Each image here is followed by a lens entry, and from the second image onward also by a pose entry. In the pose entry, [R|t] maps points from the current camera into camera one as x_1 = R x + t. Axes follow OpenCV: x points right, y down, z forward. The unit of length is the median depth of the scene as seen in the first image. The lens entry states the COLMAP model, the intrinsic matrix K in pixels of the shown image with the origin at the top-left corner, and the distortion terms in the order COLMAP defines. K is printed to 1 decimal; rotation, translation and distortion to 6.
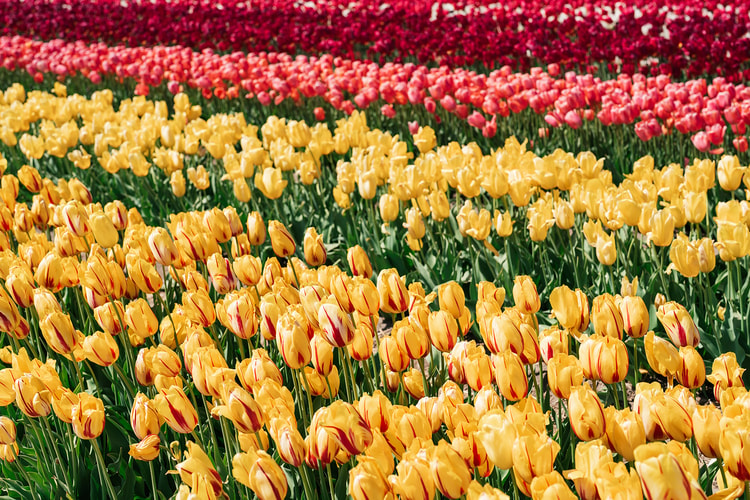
lens RADIAL K [[1028.3, 0, 375.0], [0, 1028.3, 250.0], [0, 0, 1]] dist [-0.007030, 0.017626]
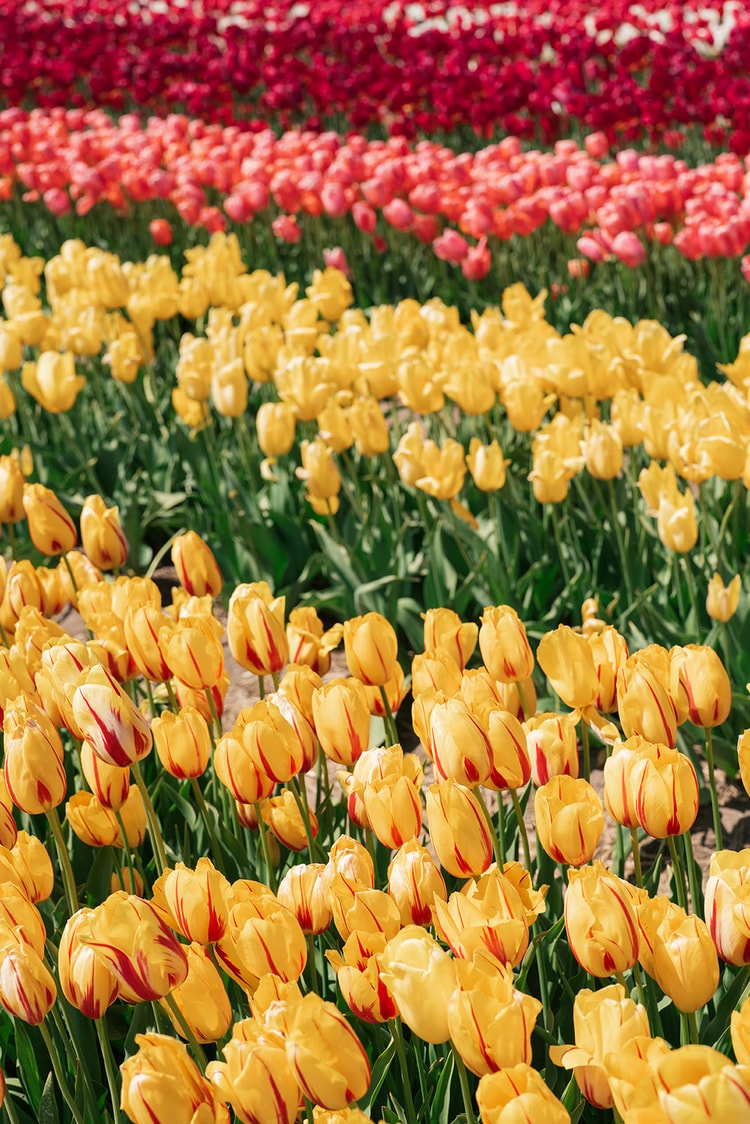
lens RADIAL K [[1719.9, 0, 375.0], [0, 1719.9, 562.0], [0, 0, 1]] dist [-0.015894, 0.147552]
pose [[0.999834, -0.009417, 0.015592, 0.044005], [0.007773, 0.994719, 0.102339, -0.055802], [-0.016473, -0.102200, 0.994627, 0.099394]]
